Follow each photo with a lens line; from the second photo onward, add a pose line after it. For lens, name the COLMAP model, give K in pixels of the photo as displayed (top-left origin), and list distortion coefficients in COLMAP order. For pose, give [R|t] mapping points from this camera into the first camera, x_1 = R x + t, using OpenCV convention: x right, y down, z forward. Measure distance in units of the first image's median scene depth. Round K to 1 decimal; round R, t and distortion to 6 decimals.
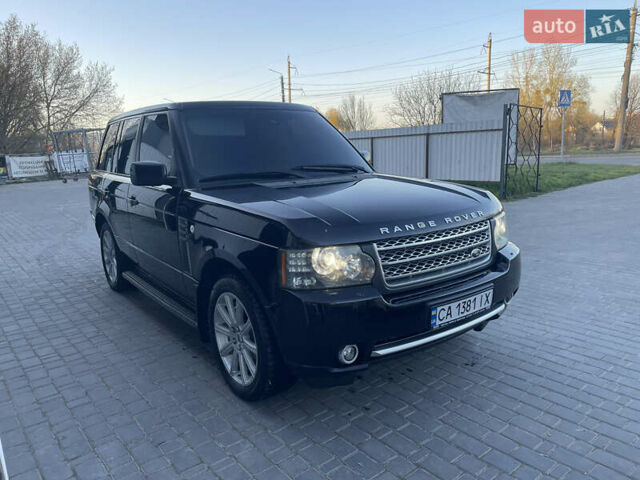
lens RADIAL K [[481.7, 0, 333.0], [0, 481.7, 247.5], [0, 0, 1]] dist [0.000922, -0.007556]
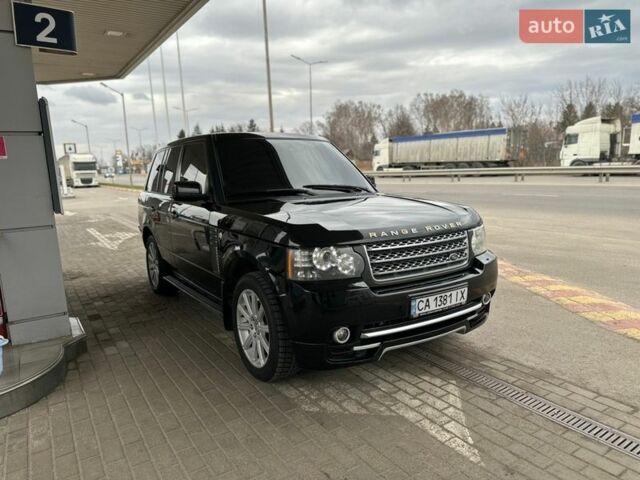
lens RADIAL K [[452.1, 0, 320.5], [0, 452.1, 239.1], [0, 0, 1]] dist [-0.011215, -0.015508]
pose [[0.996981, 0.011154, -0.076839, 0.059625], [-0.016092, 0.997824, -0.063940, 0.048794], [0.075959, 0.064983, 0.994991, -0.150935]]
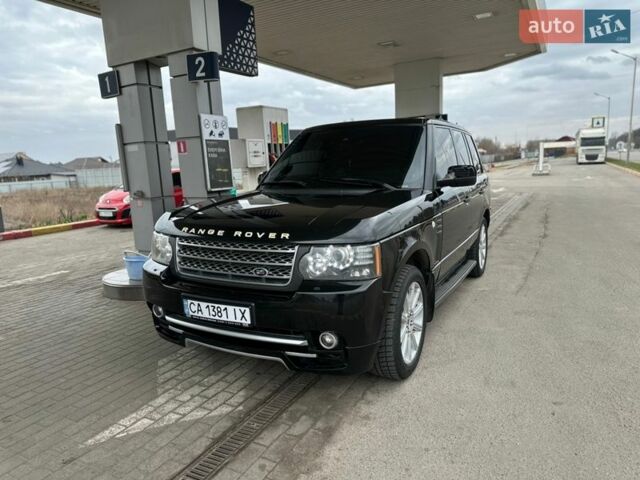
lens RADIAL K [[452.1, 0, 320.8], [0, 452.1, 242.8], [0, 0, 1]] dist [-0.011215, -0.015508]
pose [[0.413007, 0.166449, -0.895388, 1.298493], [-0.167806, 0.980232, 0.104819, -0.182423], [0.895135, 0.106961, 0.432774, 0.767870]]
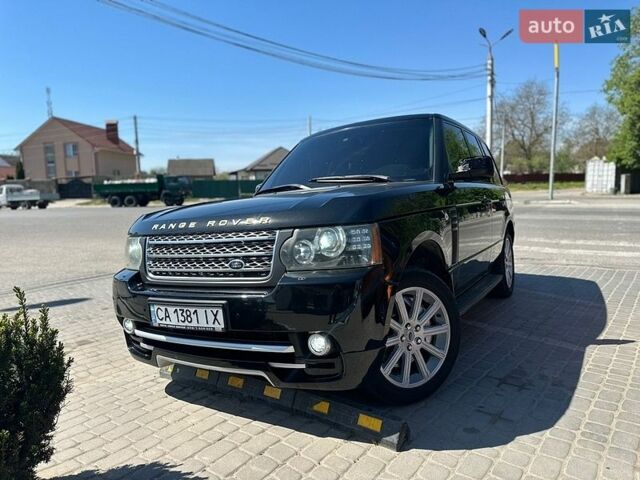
lens RADIAL K [[452.1, 0, 315.3], [0, 452.1, 239.6], [0, 0, 1]] dist [-0.011215, -0.015508]
pose [[0.364593, 0.049509, -0.929850, 1.175922], [-0.125908, 0.992036, 0.003451, -0.055220], [0.922615, 0.115818, 0.367923, 0.916082]]
